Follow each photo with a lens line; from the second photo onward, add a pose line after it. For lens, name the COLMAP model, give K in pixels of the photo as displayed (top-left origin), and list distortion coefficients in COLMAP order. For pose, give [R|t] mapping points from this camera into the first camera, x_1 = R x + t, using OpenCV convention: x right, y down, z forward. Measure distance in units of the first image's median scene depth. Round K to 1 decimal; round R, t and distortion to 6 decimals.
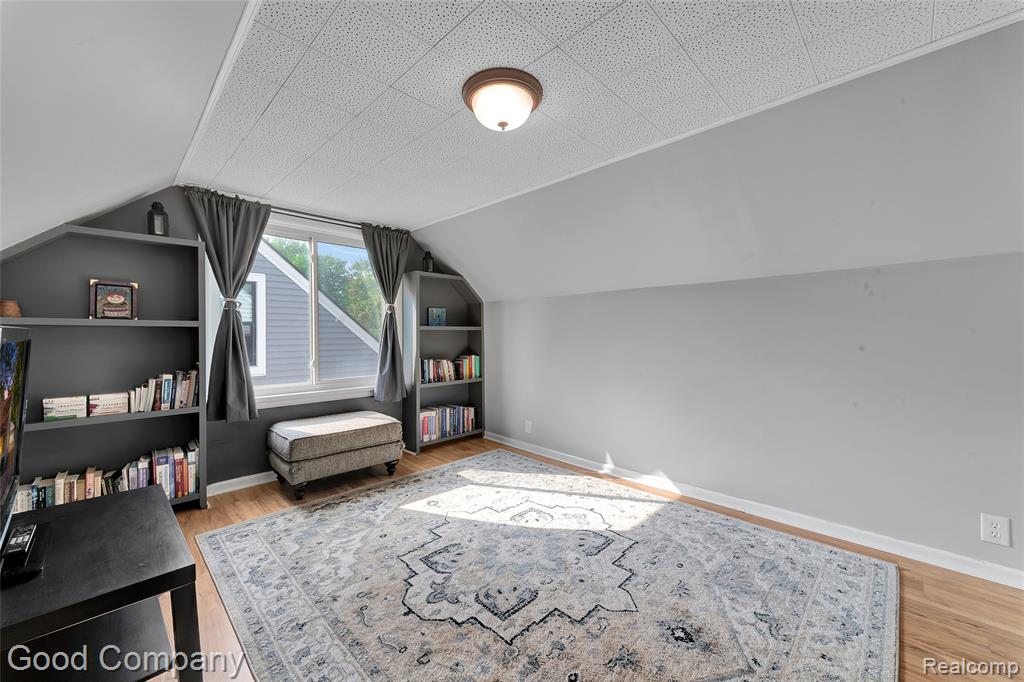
lens RADIAL K [[397.0, 0, 510.7], [0, 397.0, 338.3], [0, 0, 1]] dist [0.005644, -0.000213]
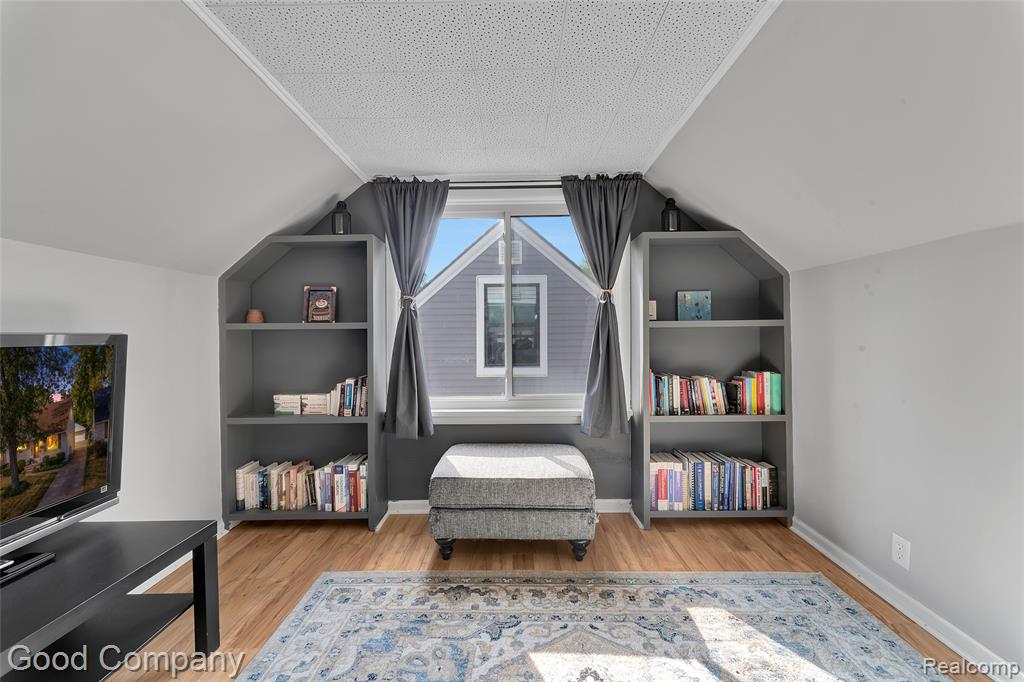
lens RADIAL K [[397.0, 0, 510.7], [0, 397.0, 338.3], [0, 0, 1]] dist [0.005644, -0.000213]
pose [[0.694621, -0.002196, -0.719372, 0.073871], [0.000702, 0.999997, -0.002374, -0.003769], [0.719375, 0.001144, 0.694621, 0.483953]]
